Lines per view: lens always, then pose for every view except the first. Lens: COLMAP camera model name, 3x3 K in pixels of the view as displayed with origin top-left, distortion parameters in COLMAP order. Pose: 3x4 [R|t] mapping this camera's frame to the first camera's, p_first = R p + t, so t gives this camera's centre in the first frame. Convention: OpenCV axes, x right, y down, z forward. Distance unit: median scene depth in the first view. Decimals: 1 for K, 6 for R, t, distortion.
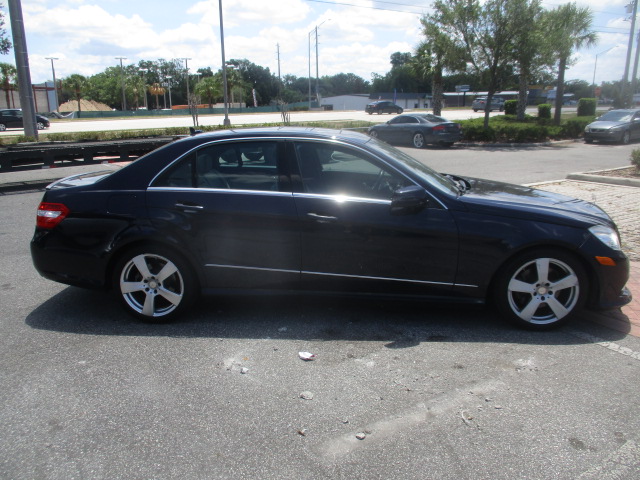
lens RADIAL K [[542.1, 0, 317.8], [0, 542.1, 239.5], [0, 0, 1]] dist [-0.000240, -0.051122]
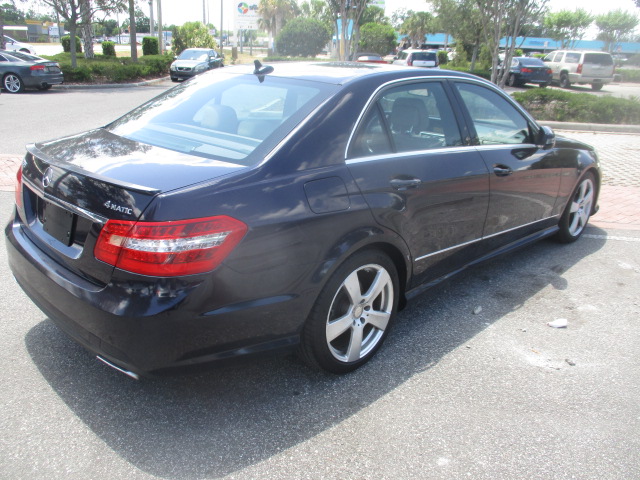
lens RADIAL K [[542.1, 0, 317.8], [0, 542.1, 239.5], [0, 0, 1]] dist [-0.000240, -0.051122]
pose [[0.643550, -0.228175, 0.730602, -0.789268], [0.151063, 0.973620, 0.171009, -0.117510], [-0.750349, 0.000314, 0.661042, 0.616931]]
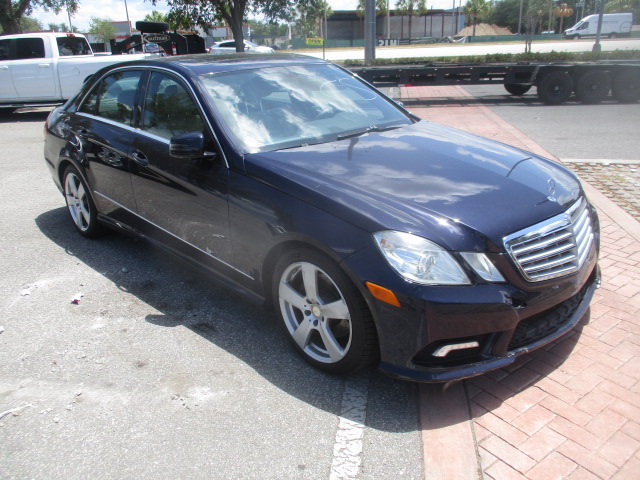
lens RADIAL K [[542.1, 0, 317.8], [0, 542.1, 239.5], [0, 0, 1]] dist [-0.000240, -0.051122]
pose [[0.748326, 0.218911, -0.626168, 0.773299], [-0.136824, 0.974615, 0.177212, -0.104155], [0.649067, -0.046937, 0.759282, 0.478958]]
